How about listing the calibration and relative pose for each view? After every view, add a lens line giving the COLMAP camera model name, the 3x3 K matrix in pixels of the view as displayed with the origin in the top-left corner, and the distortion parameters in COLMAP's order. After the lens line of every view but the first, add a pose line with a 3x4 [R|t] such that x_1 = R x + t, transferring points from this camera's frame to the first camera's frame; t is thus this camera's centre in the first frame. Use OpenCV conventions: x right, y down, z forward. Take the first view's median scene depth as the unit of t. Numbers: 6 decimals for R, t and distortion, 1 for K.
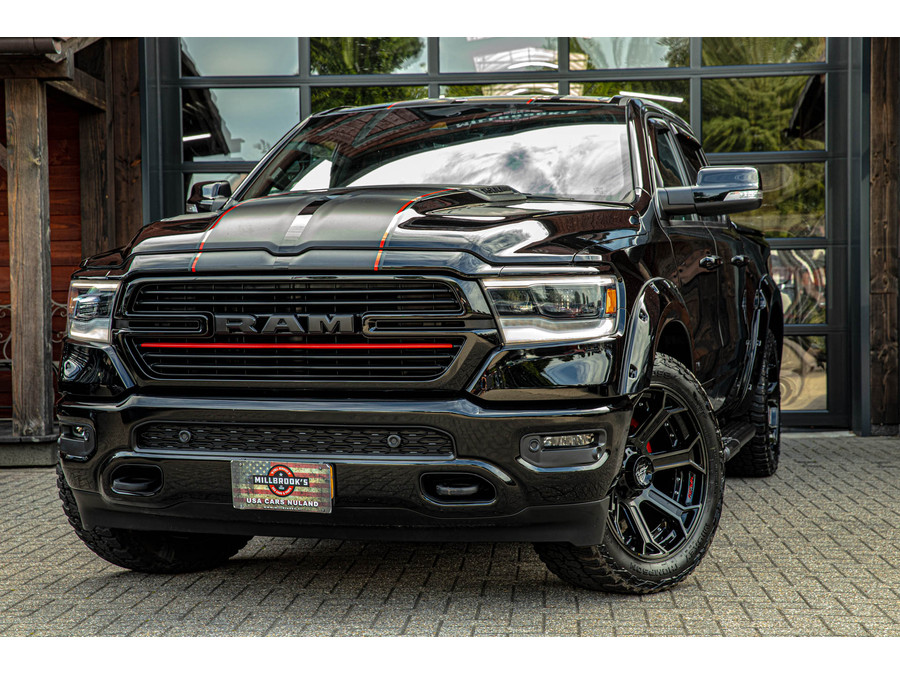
lens RADIAL K [[1719.2, 0, 445.7], [0, 1719.2, 341.7], [0, 0, 1]] dist [0.241474, 0.000000]
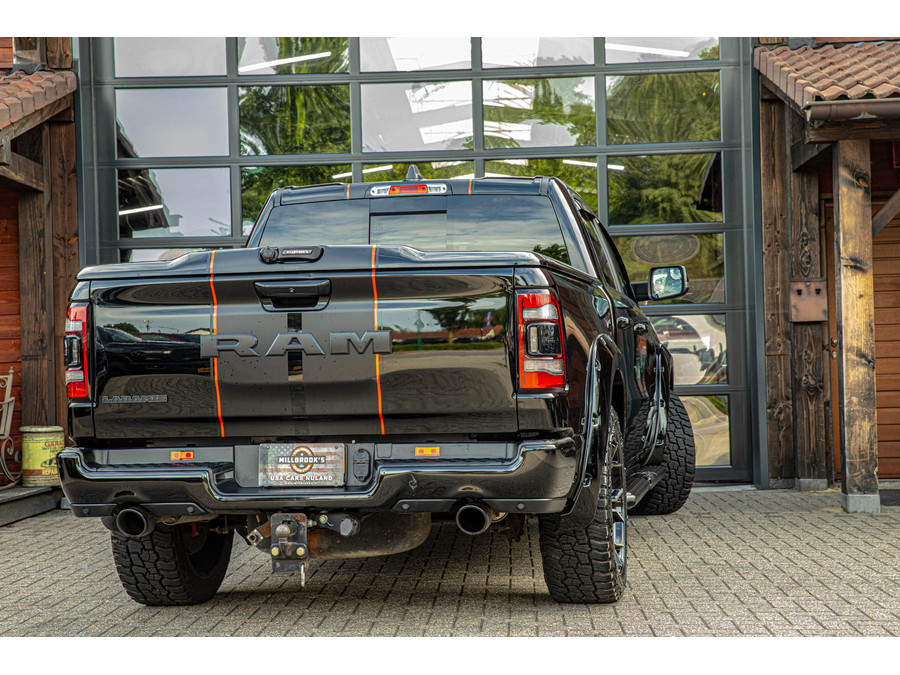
lens RADIAL K [[1719.2, 0, 449.7], [0, 1719.2, 335.9], [0, 0, 1]] dist [0.241474, 0.000000]
pose [[0.999655, -0.012695, 0.022997, 0.024838], [0.013625, 0.999076, -0.040770, 0.001047], [-0.022458, 0.041069, 0.998904, -0.056068]]
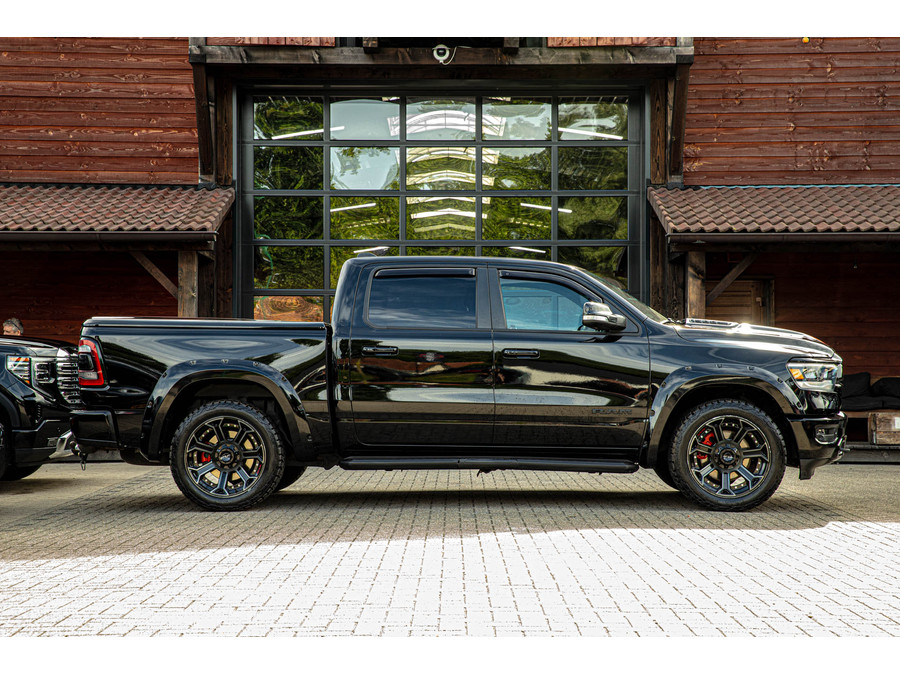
lens RADIAL K [[1719.2, 0, 447.4], [0, 1719.2, 340.5], [0, 0, 1]] dist [0.241474, 0.000000]
pose [[0.998551, 0.014561, 0.051814, -0.051298], [-0.012295, 0.998965, -0.043792, 0.018782], [-0.052398, 0.043091, 0.997696, -0.714202]]
